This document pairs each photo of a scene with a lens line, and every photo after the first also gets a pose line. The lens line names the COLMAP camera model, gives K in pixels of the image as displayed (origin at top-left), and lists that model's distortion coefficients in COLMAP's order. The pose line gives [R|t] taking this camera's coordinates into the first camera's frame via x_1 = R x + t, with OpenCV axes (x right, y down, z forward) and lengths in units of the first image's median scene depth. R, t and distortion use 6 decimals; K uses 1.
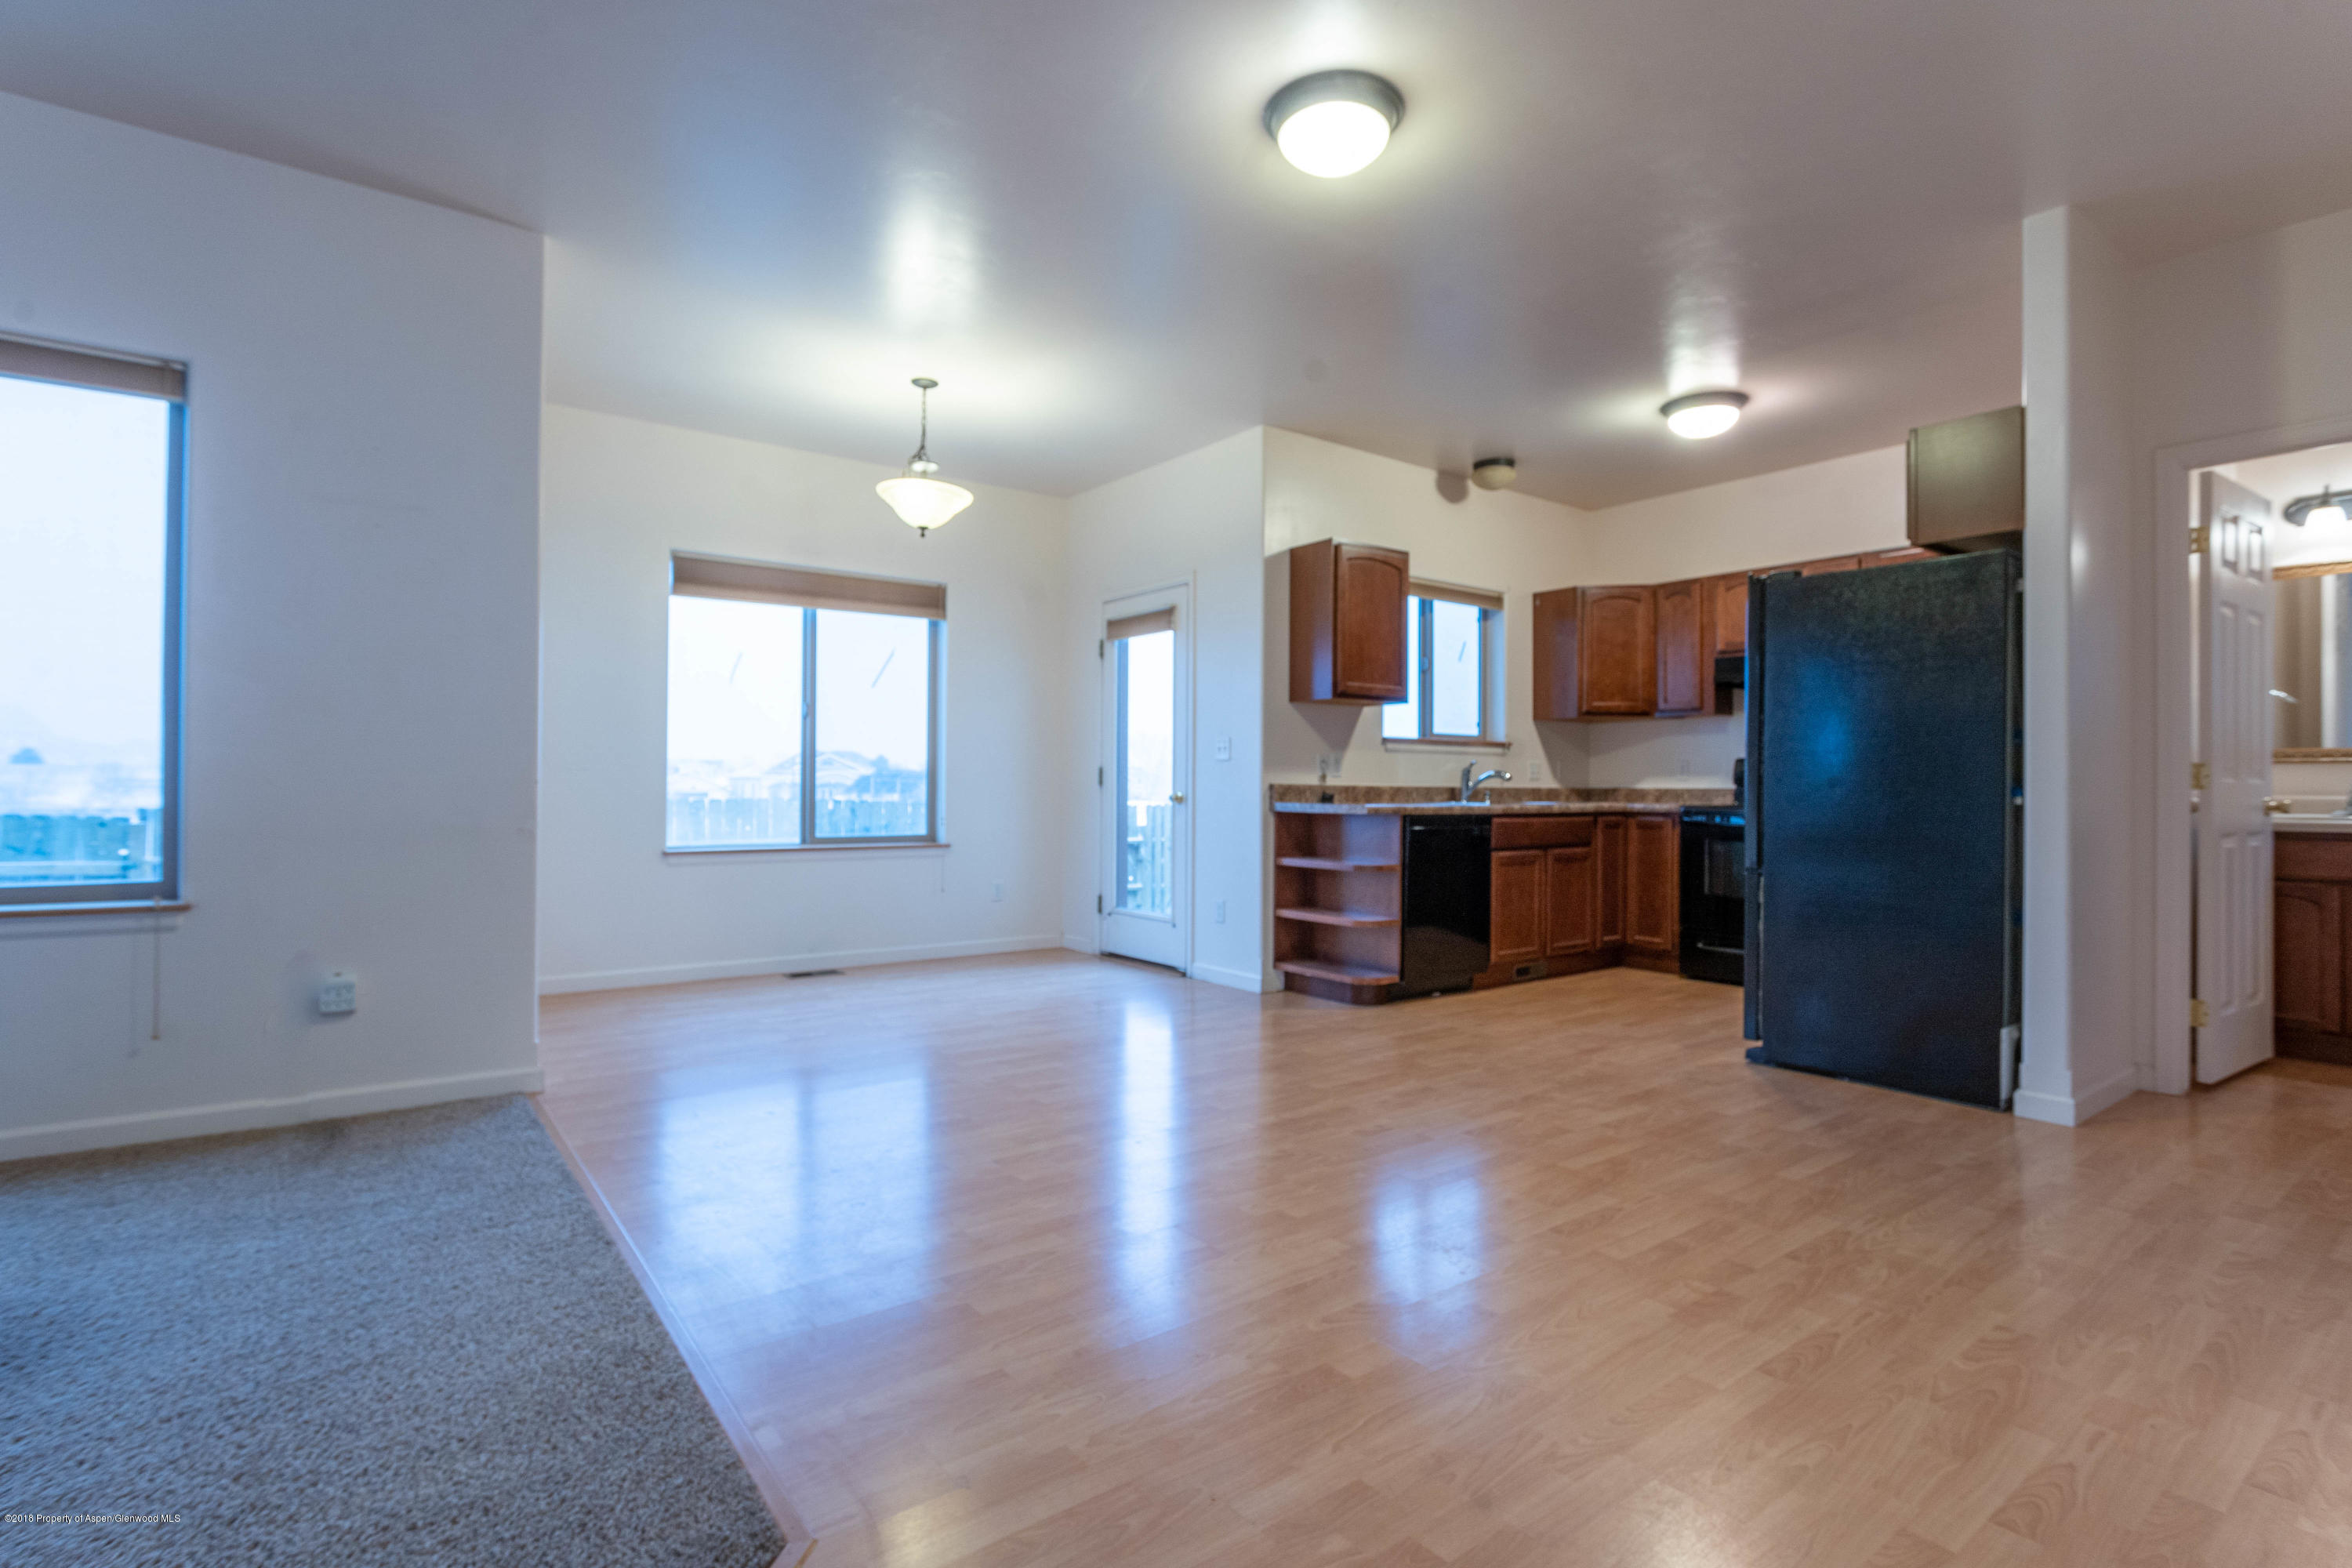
lens RADIAL K [[1137.5, 0, 1175.4], [0, 1137.5, 788.5], [0, 0, 1]] dist [-0.002394, 0.003033]
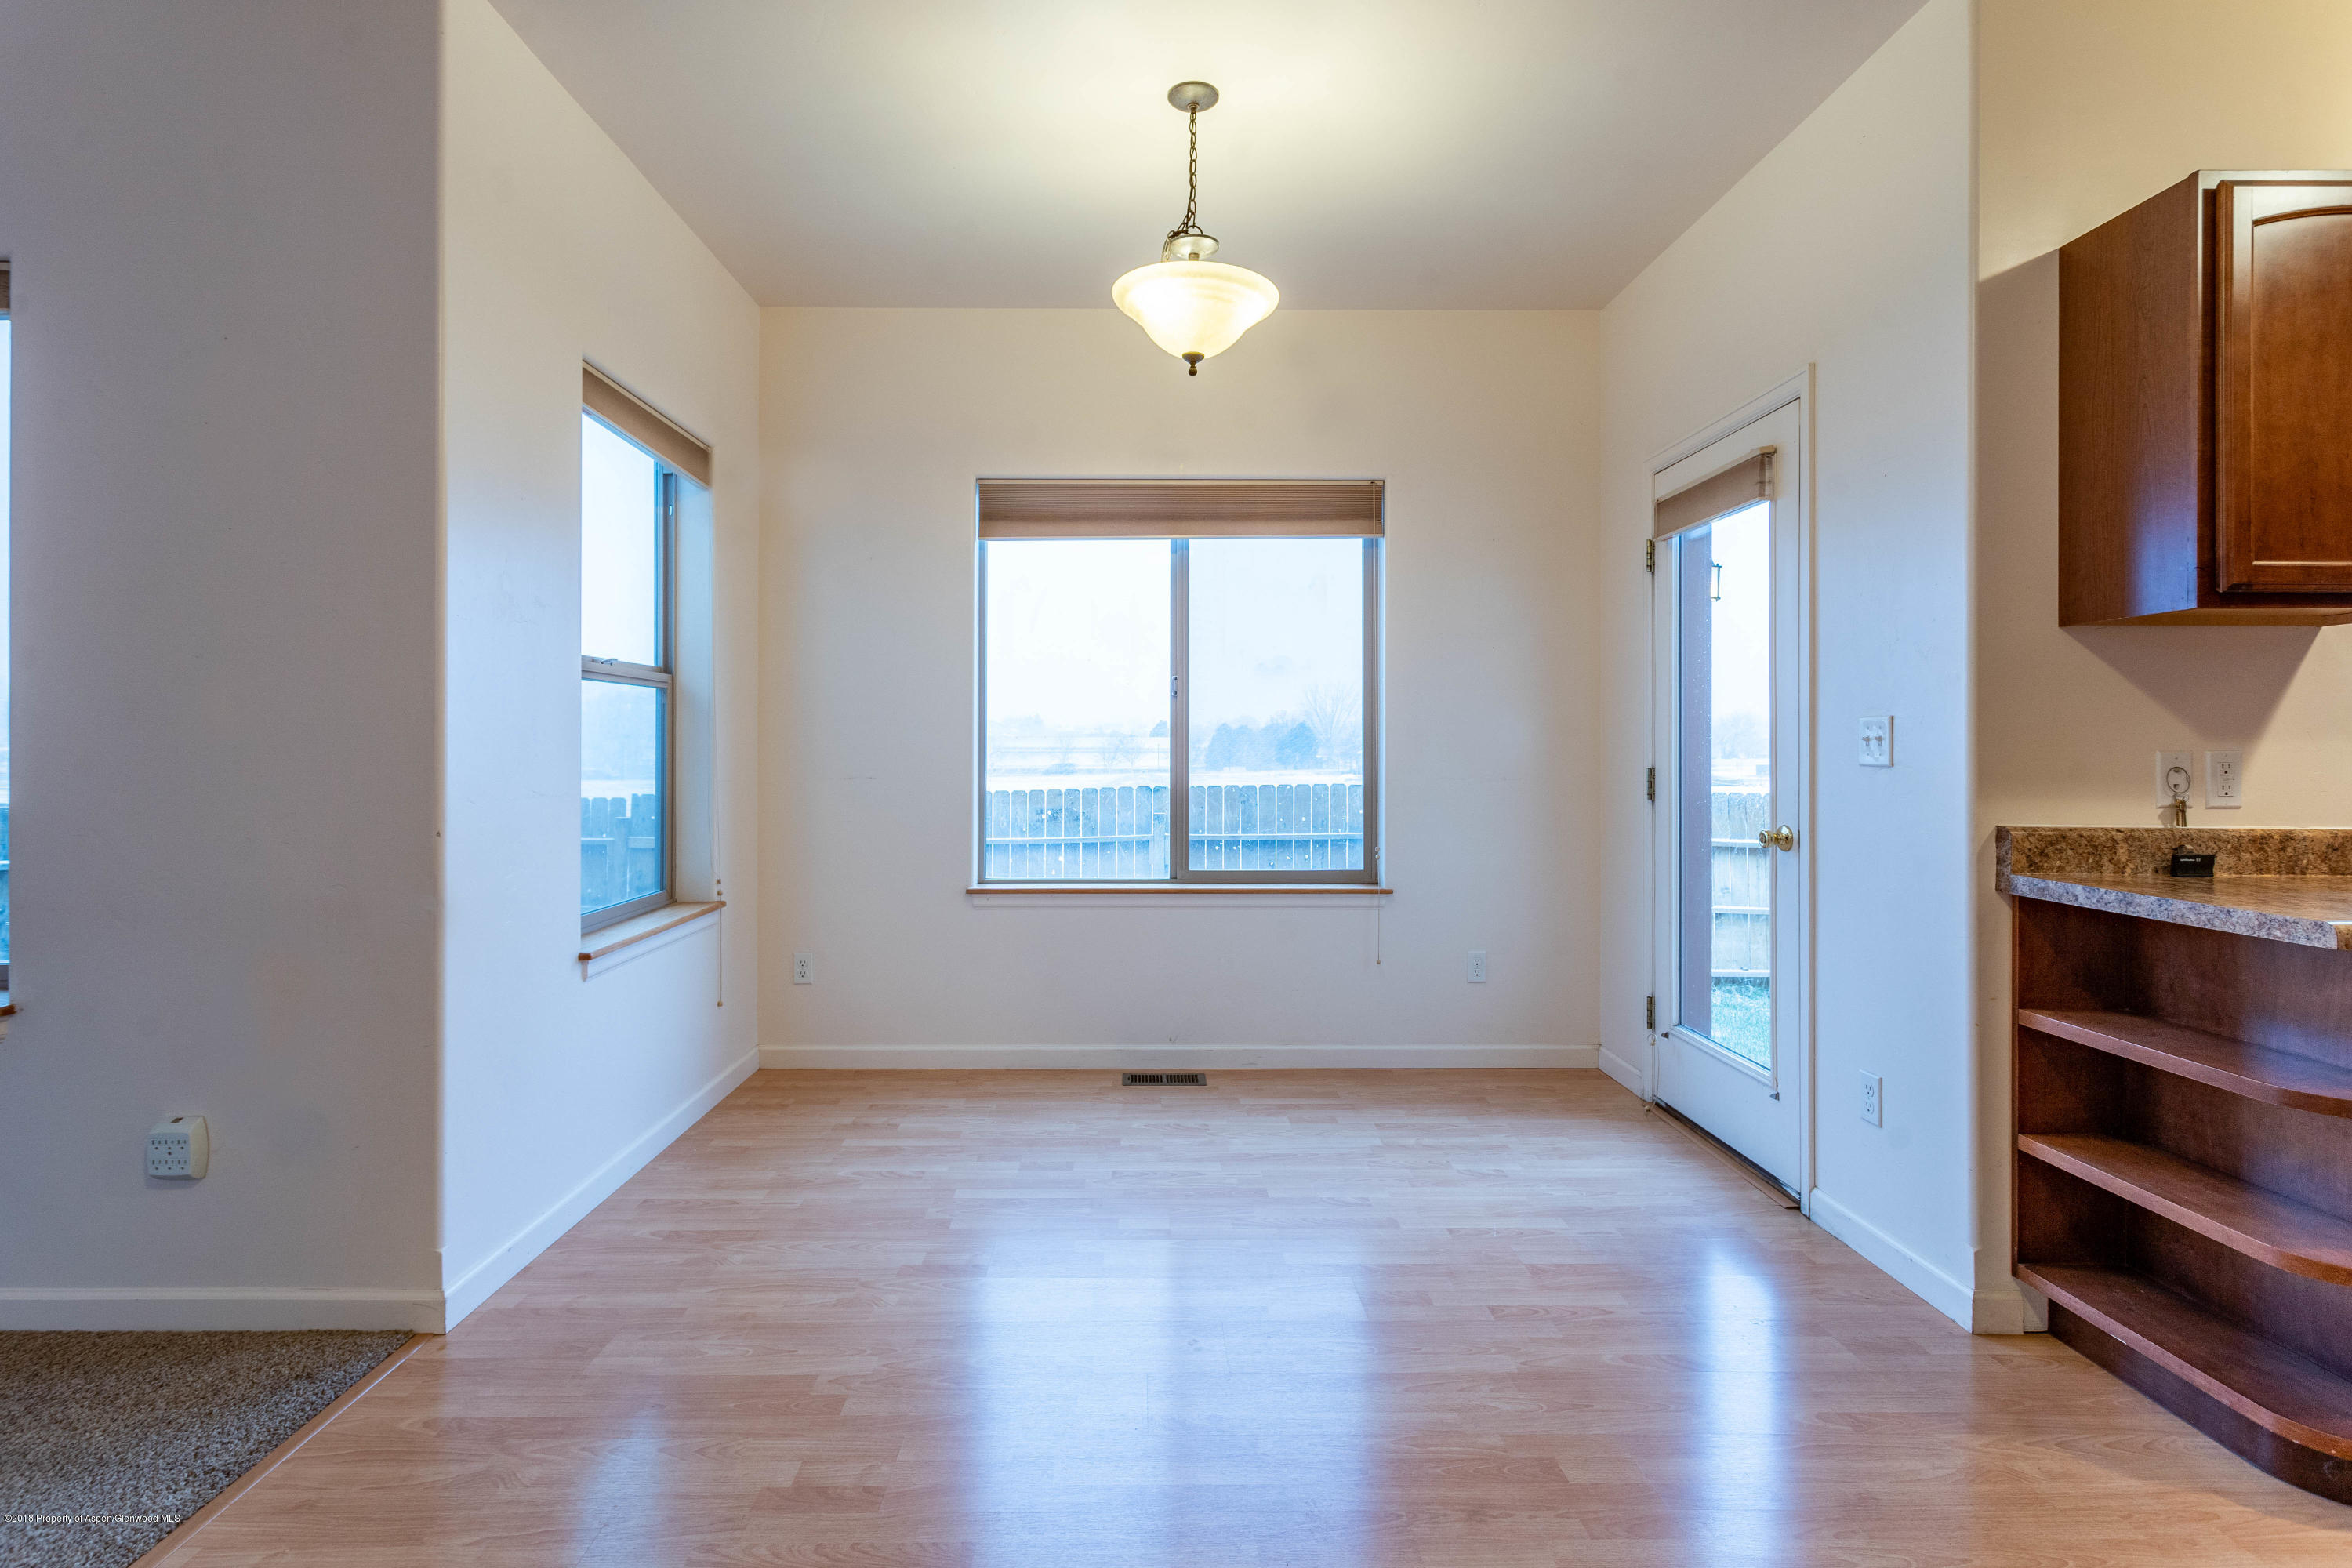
lens RADIAL K [[1137.5, 0, 1147.1], [0, 1137.5, 744.3], [0, 0, 1]] dist [-0.002394, 0.003033]
pose [[0.803231, -0.007652, -0.595618, 0.075370], [0.003605, 0.999962, -0.007985, -0.029549], [0.595656, 0.004267, 0.803228, 0.451621]]
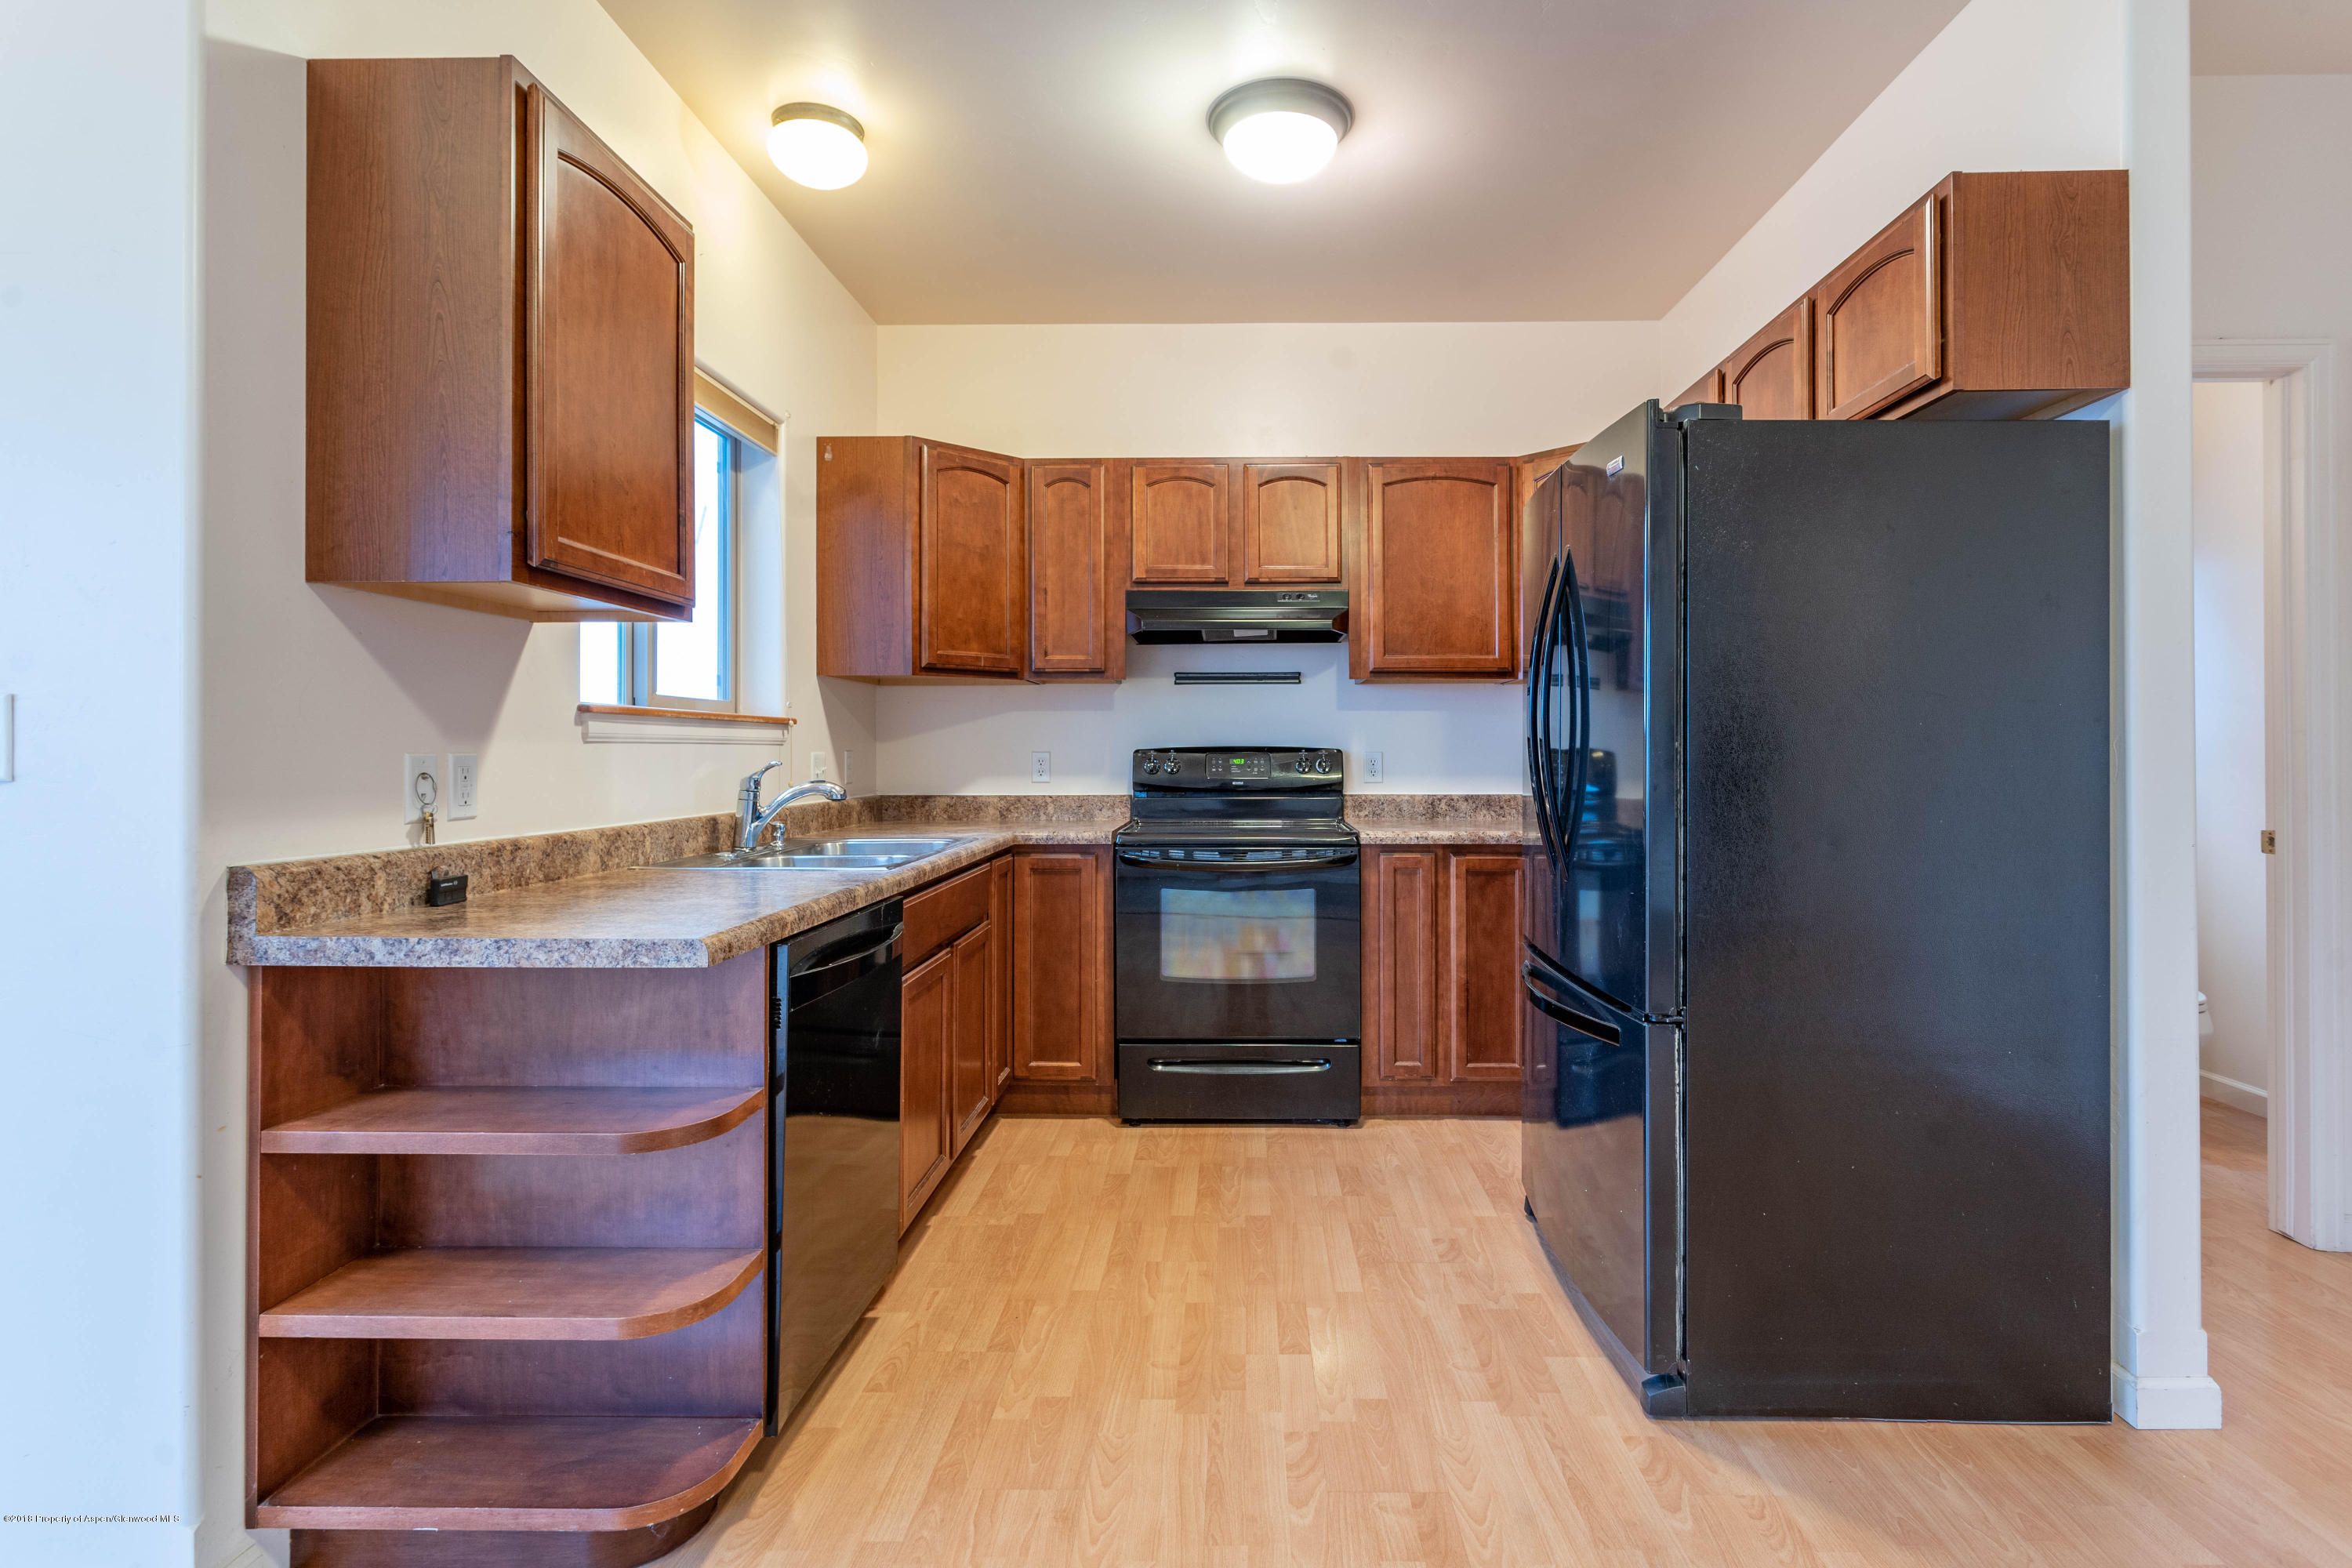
lens RADIAL K [[1137.5, 0, 1223.7], [0, 1137.5, 743.9], [0, 0, 1]] dist [-0.002394, 0.003033]
pose [[0.611723, -0.001585, 0.791070, 0.011937], [0.005075, 0.999985, -0.001920, -0.030001], [-0.791055, 0.005190, 0.611722, 0.596110]]
